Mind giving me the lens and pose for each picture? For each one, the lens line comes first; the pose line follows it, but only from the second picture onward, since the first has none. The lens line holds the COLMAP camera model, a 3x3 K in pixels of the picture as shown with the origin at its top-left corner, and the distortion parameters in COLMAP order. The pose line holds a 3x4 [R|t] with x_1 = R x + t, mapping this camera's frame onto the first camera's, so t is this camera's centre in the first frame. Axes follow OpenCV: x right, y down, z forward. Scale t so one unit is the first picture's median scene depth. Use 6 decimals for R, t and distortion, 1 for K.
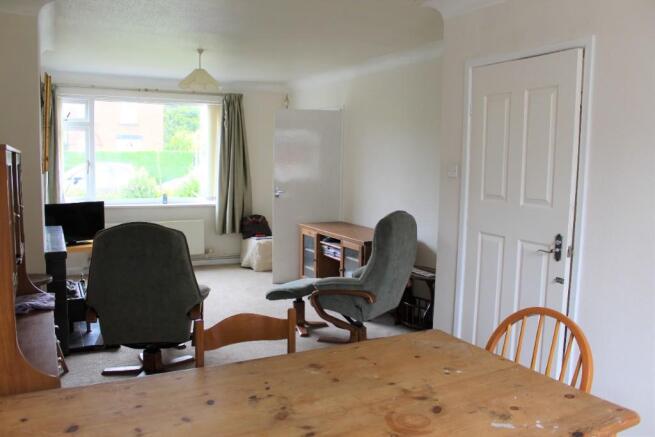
lens RADIAL K [[541.2, 0, 327.5], [0, 541.2, 218.5], [0, 0, 1]] dist [-0.100402, 0.017621]
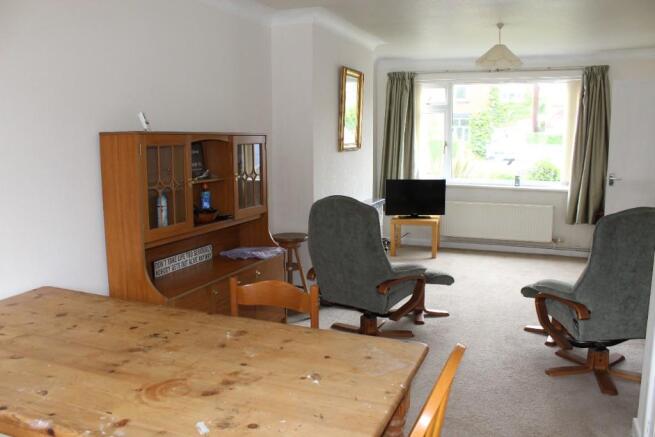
lens RADIAL K [[541.2, 0, 327.5], [0, 541.2, 218.5], [0, 0, 1]] dist [-0.100402, 0.017621]
pose [[0.634034, 0.098922, -0.766952, 0.267109], [-0.073802, 0.994998, 0.067325, -0.010335], [0.769776, 0.013916, 0.638163, 0.136563]]
